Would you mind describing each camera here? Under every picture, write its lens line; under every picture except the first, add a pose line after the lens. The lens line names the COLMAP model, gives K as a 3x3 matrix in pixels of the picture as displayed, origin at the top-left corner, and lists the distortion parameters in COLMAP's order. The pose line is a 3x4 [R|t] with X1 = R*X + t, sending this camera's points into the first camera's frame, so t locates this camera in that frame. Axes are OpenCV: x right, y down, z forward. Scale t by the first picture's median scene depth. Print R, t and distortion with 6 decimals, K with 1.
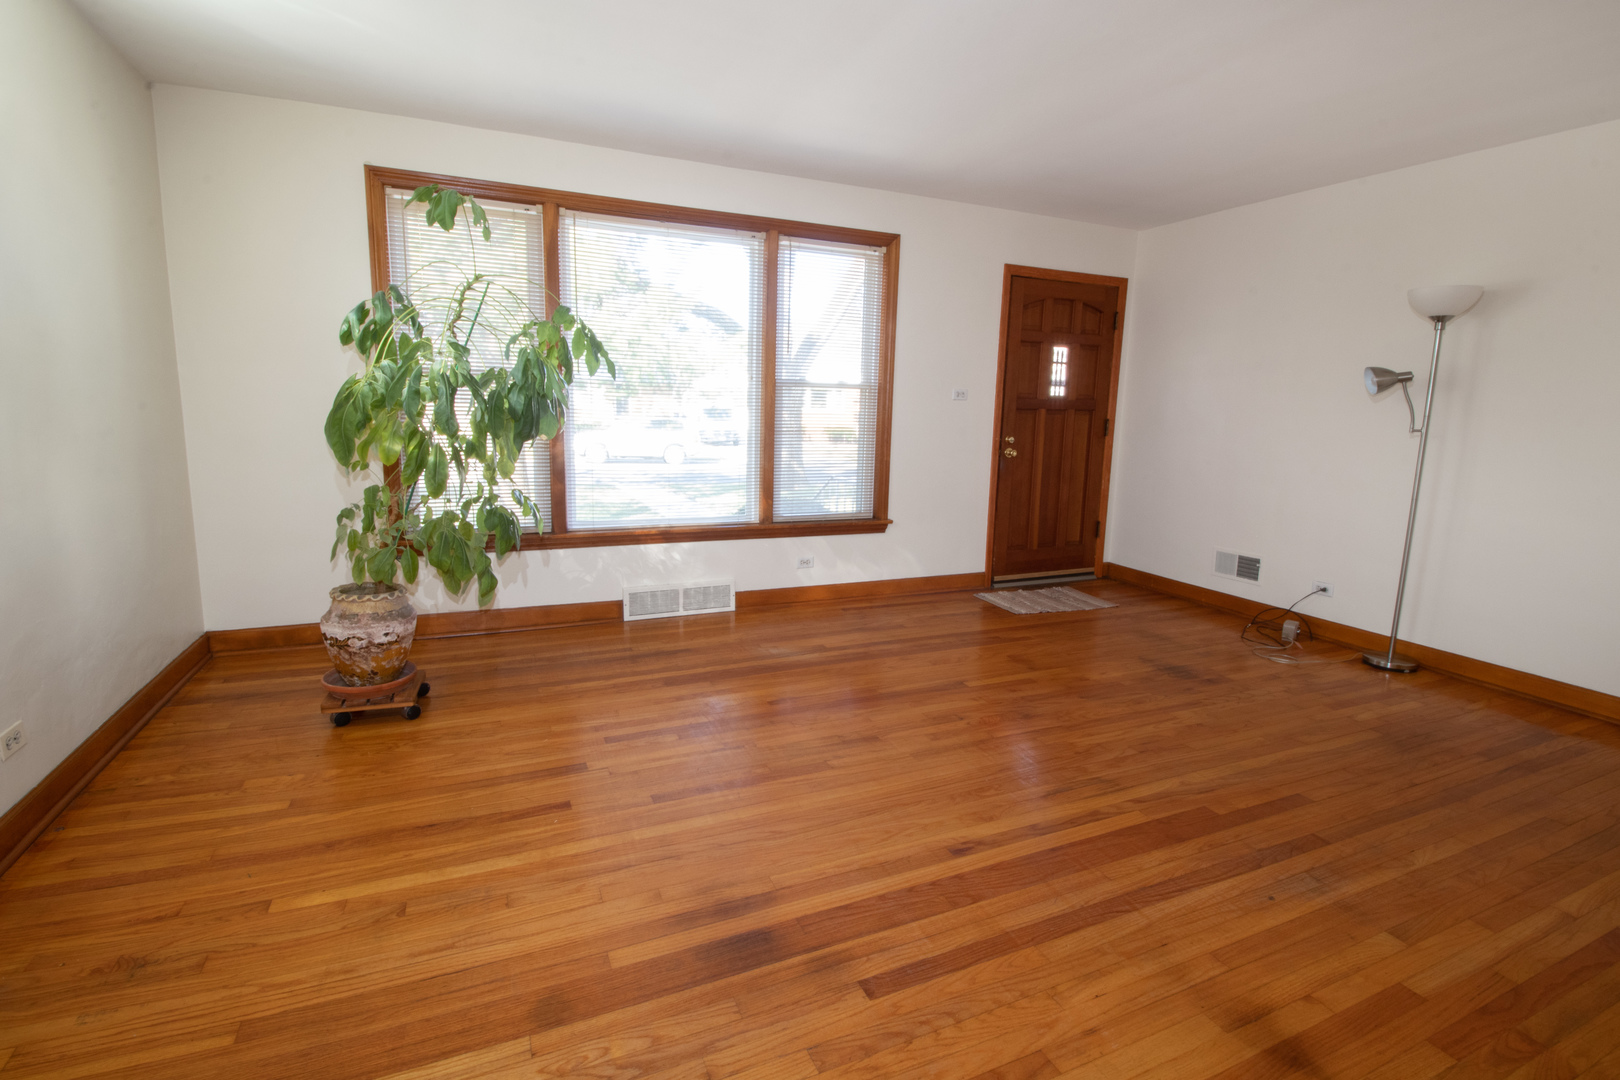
lens RADIAL K [[750.5, 0, 801.0], [0, 750.5, 525.5], [0, 0, 1]] dist [0.003157, -0.014547]
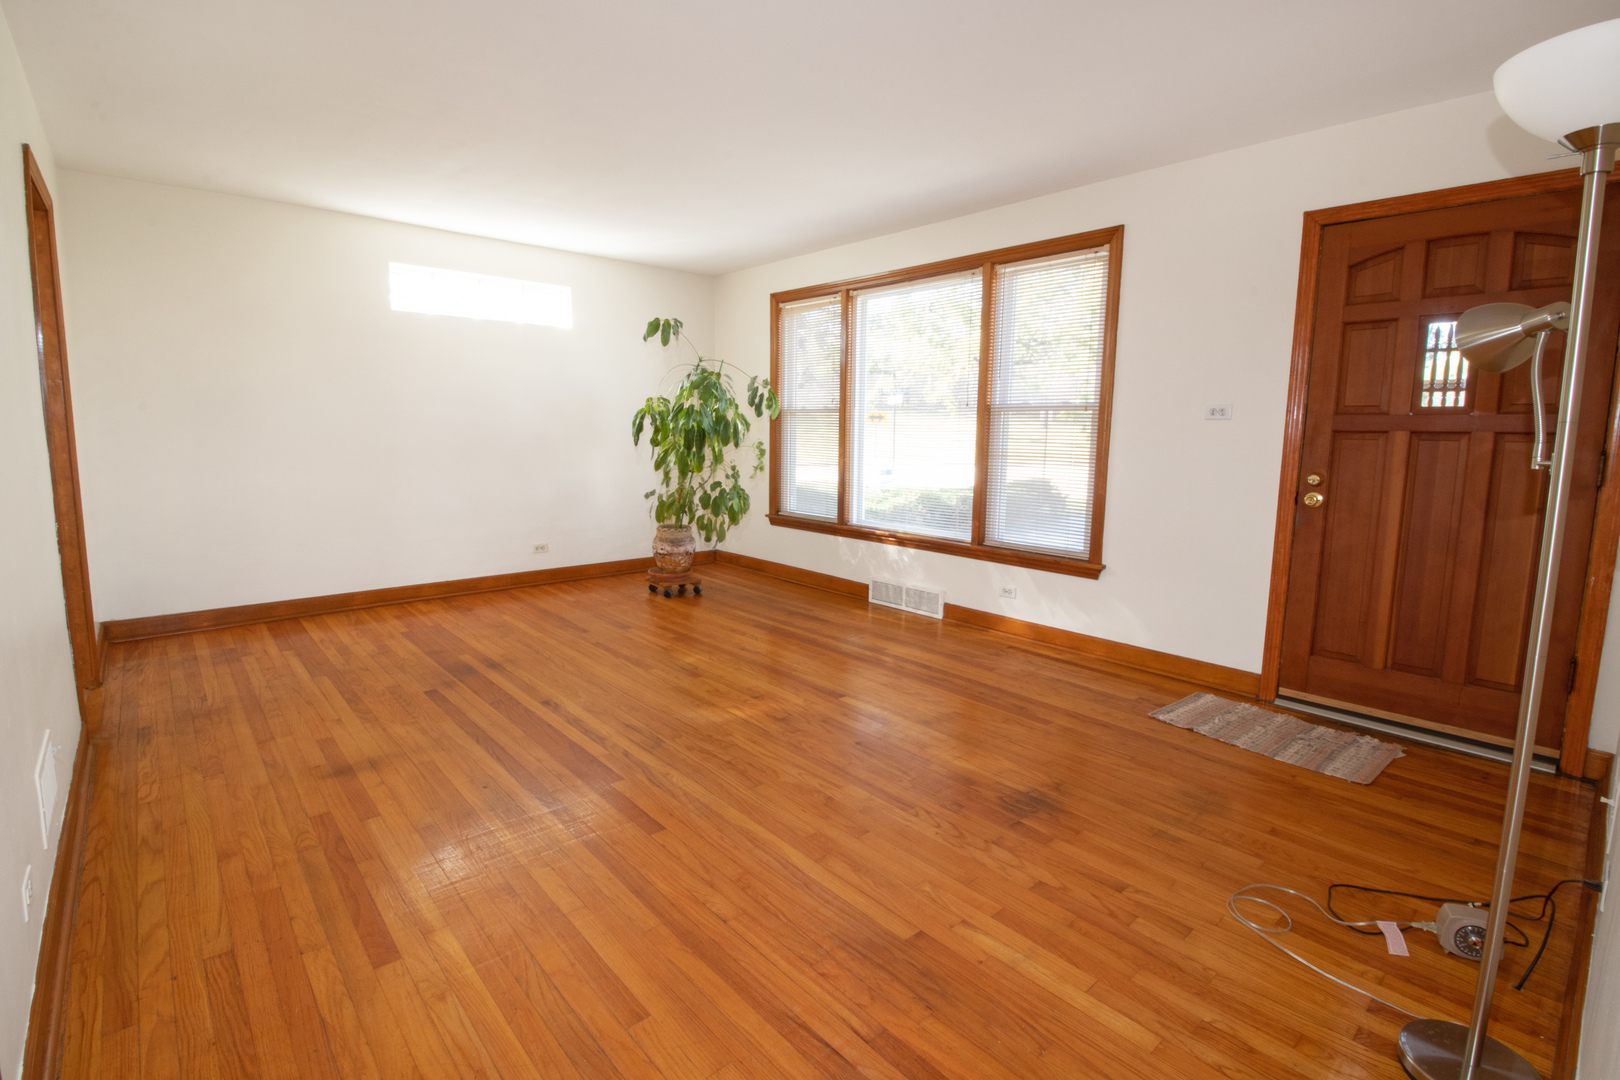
lens RADIAL K [[750.5, 0, 801.0], [0, 750.5, 525.5], [0, 0, 1]] dist [0.003157, -0.014547]
pose [[0.302491, 0.103263, -0.947542, 0.892343], [-0.155363, 0.986161, 0.057874, -0.053061], [0.940405, 0.129707, 0.314348, 0.467351]]
